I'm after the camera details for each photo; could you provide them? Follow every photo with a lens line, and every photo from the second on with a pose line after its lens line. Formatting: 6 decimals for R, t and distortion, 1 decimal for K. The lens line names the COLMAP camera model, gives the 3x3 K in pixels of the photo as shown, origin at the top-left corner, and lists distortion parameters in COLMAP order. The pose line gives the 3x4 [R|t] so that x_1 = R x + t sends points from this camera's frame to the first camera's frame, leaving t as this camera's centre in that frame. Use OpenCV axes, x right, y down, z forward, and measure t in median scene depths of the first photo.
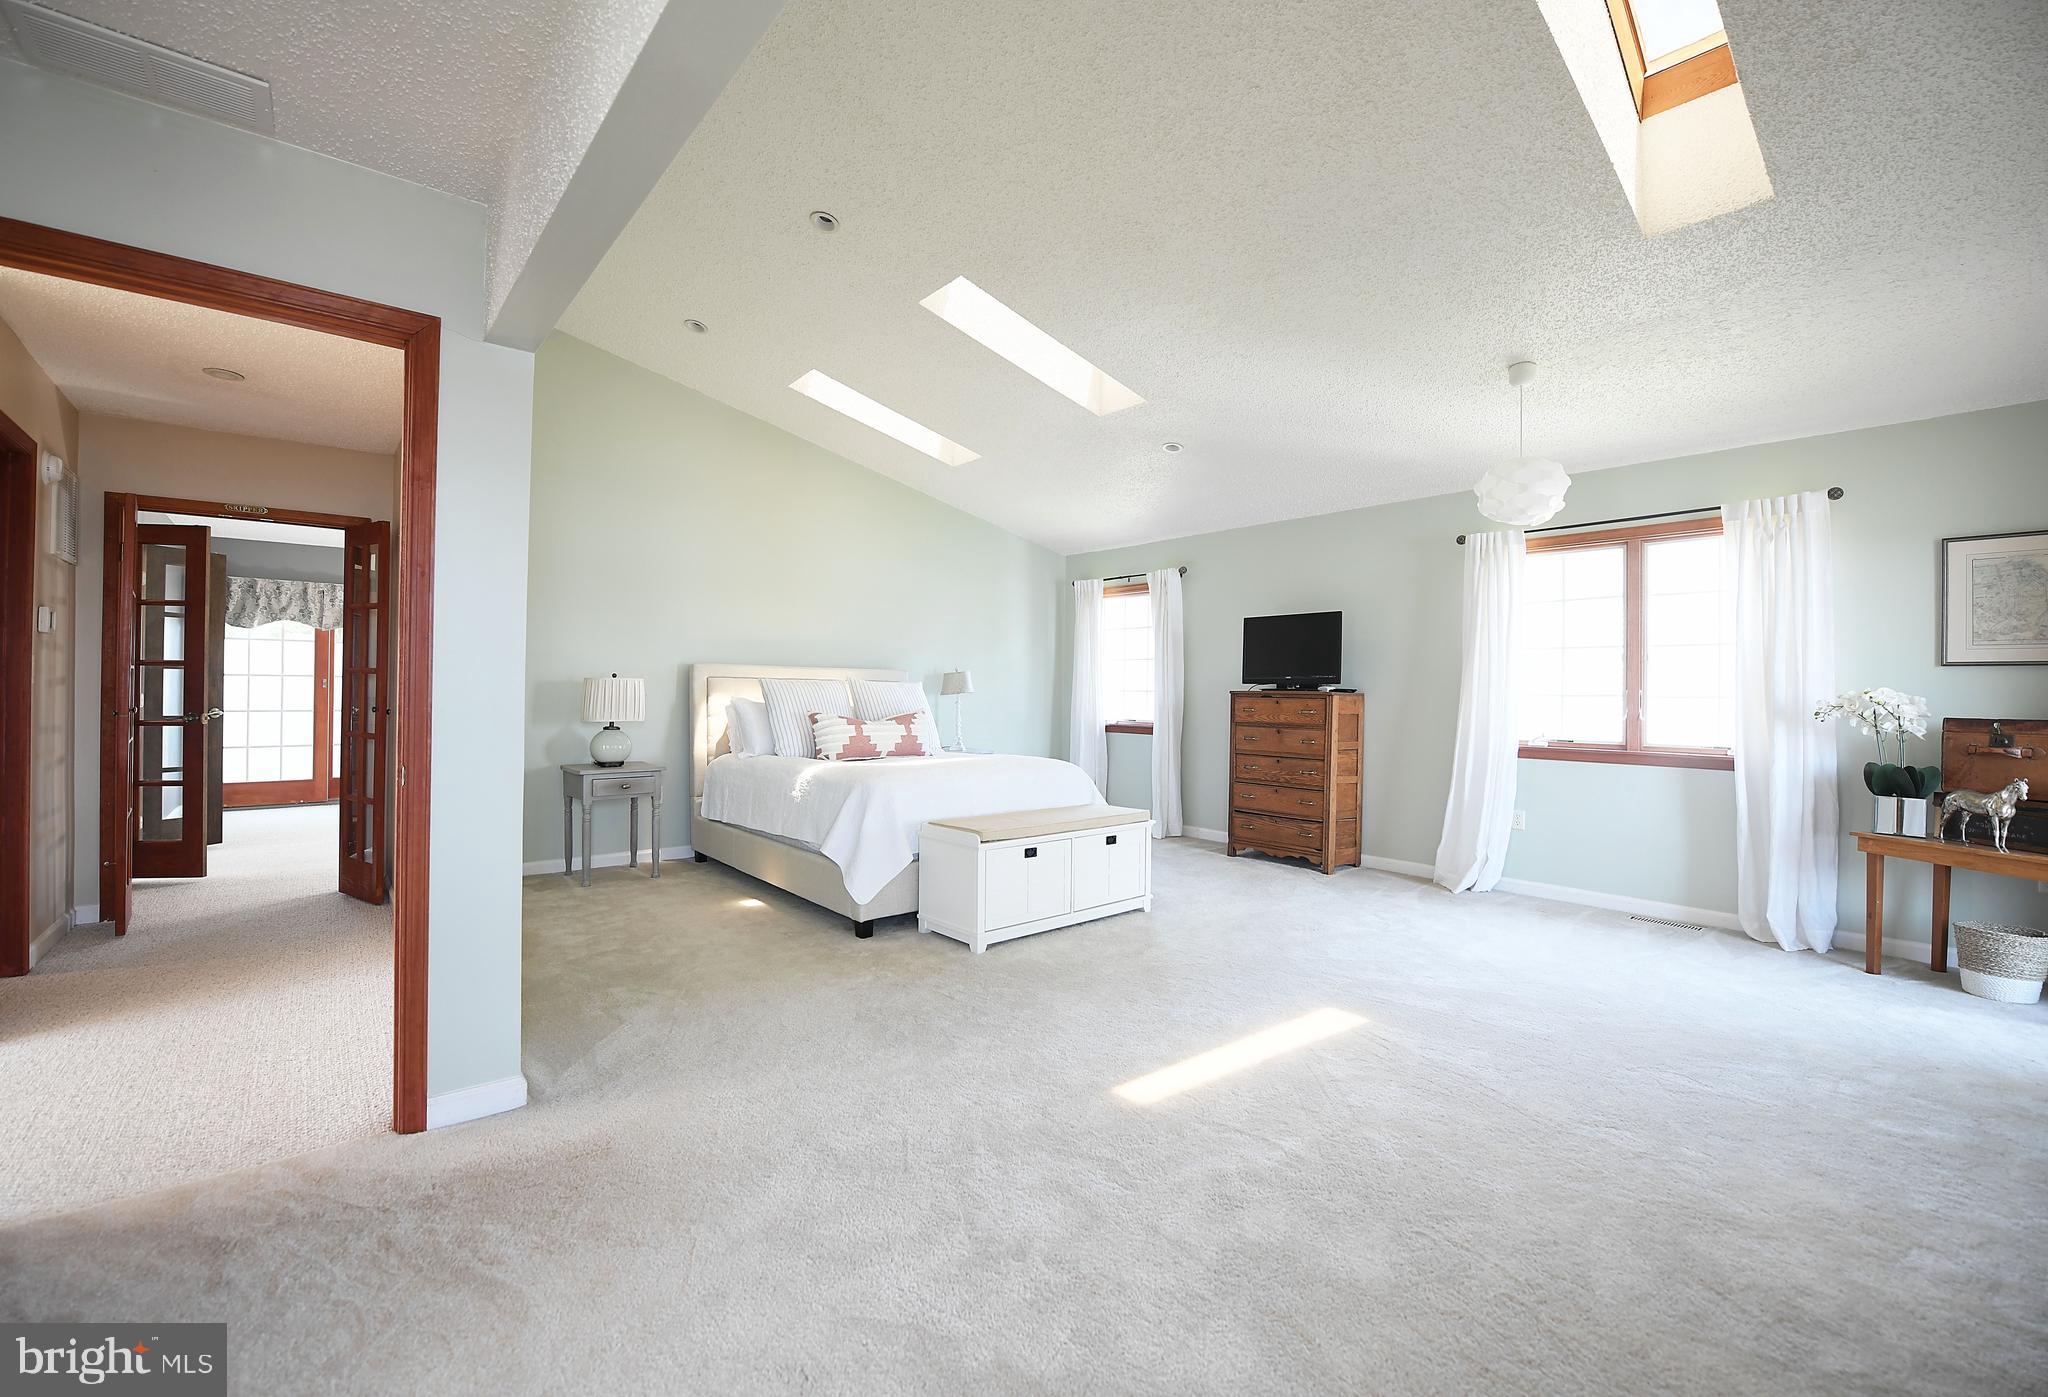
lens RADIAL K [[817.8, 0, 1016.9], [0, 817.8, 697.6], [0, 0, 1]] dist [-0.016544, -0.000214]
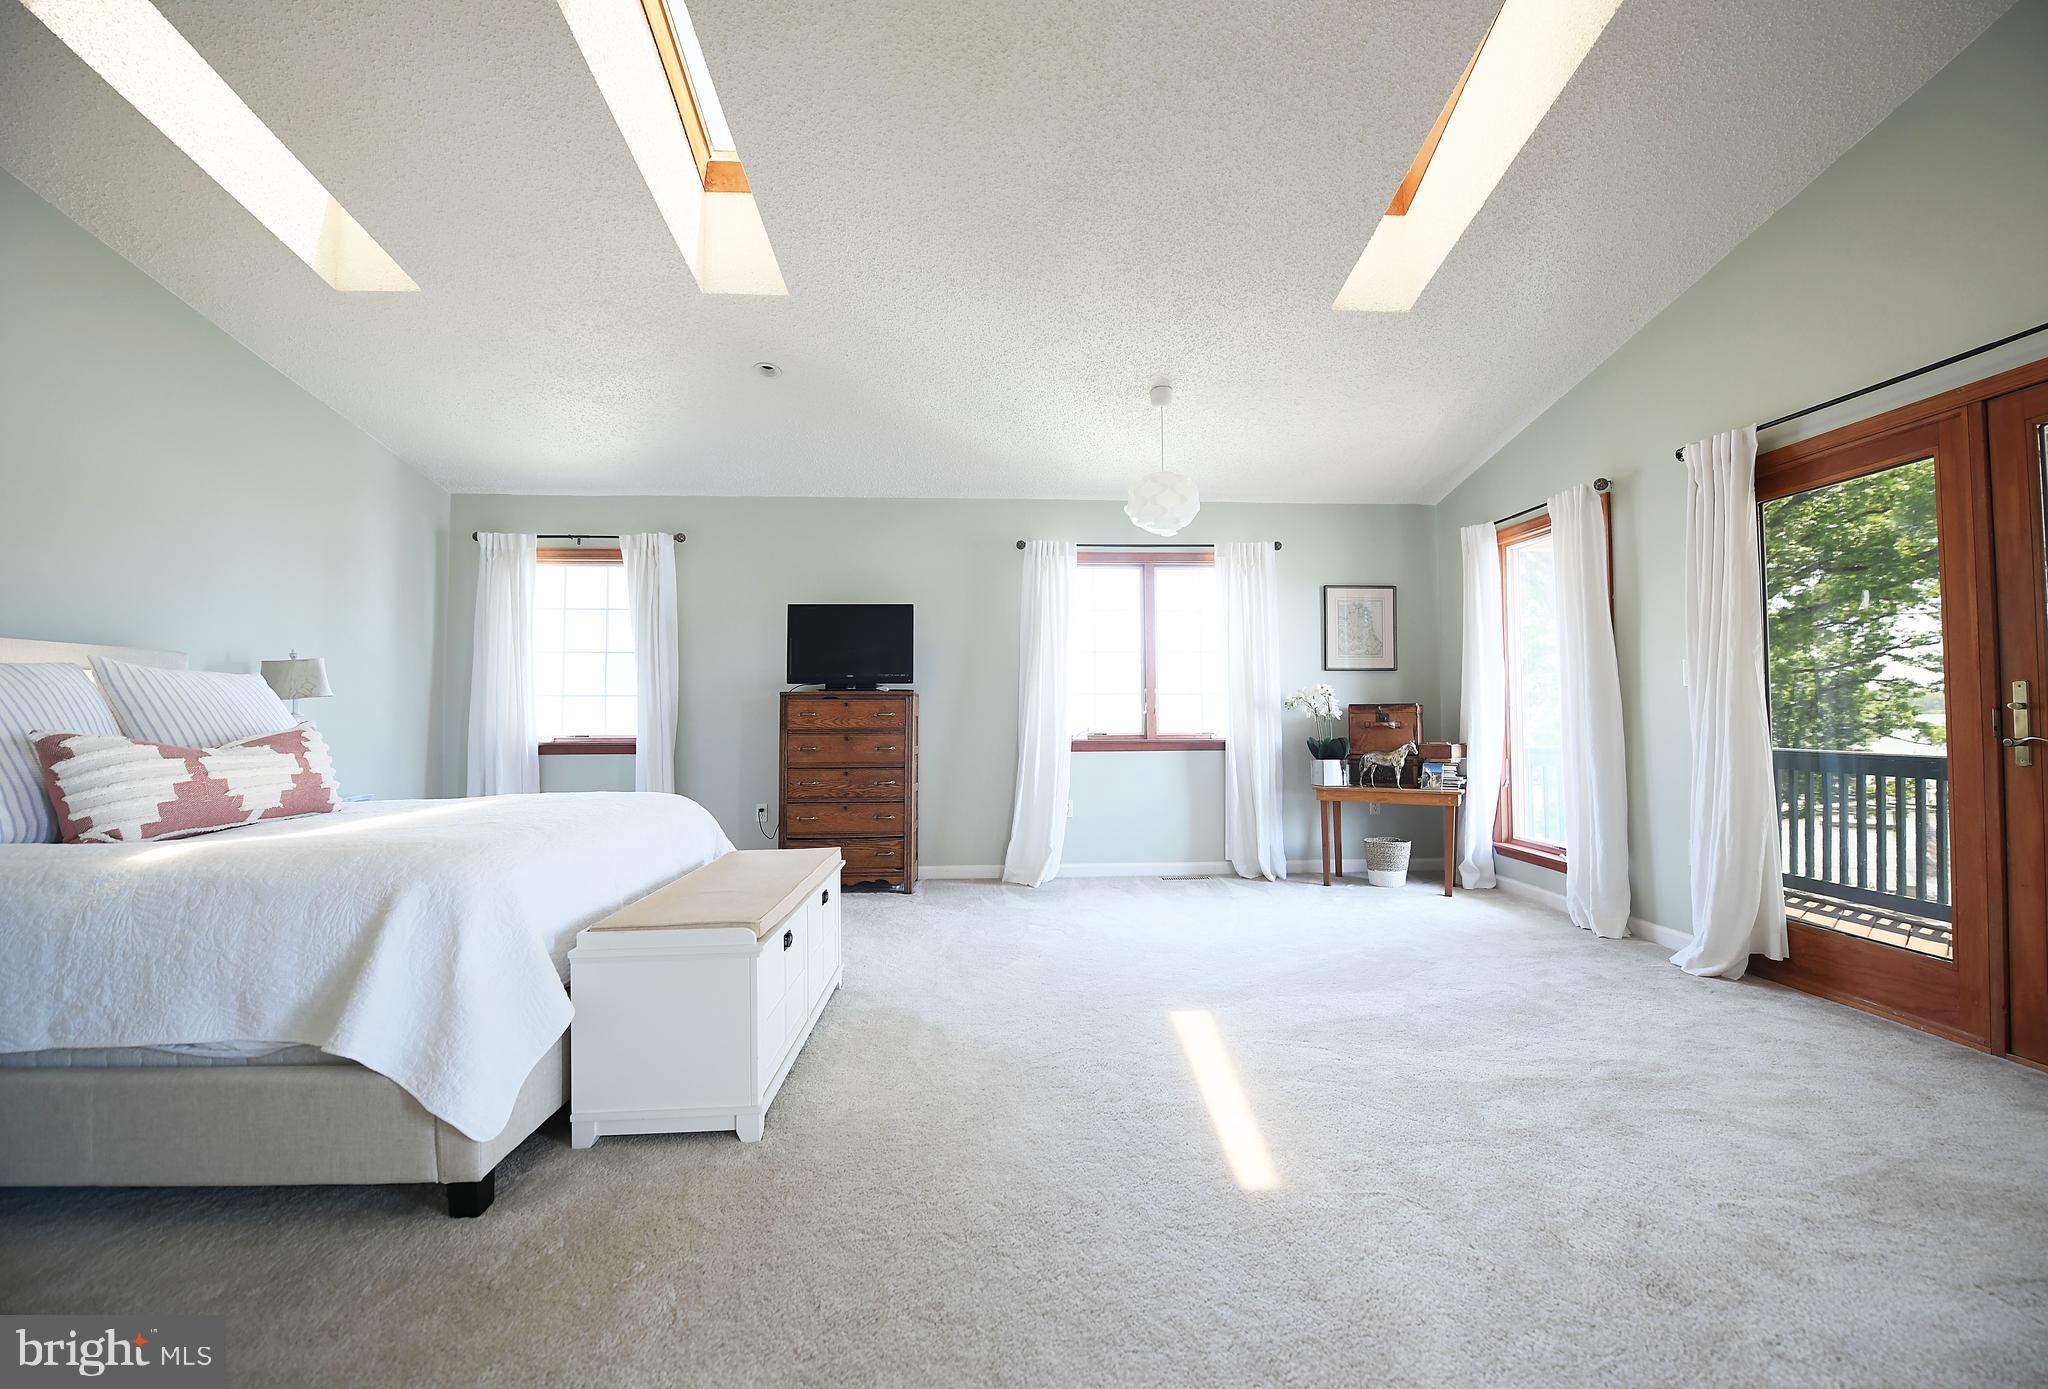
lens RADIAL K [[817.8, 0, 1035.0], [0, 817.8, 689.8], [0, 0, 1]] dist [-0.016544, -0.000214]
pose [[0.611627, 0.005661, 0.791126, -0.261960], [0.017464, 0.999634, -0.020655, 0.012606], [-0.790954, 0.026450, 0.611304, 0.347692]]
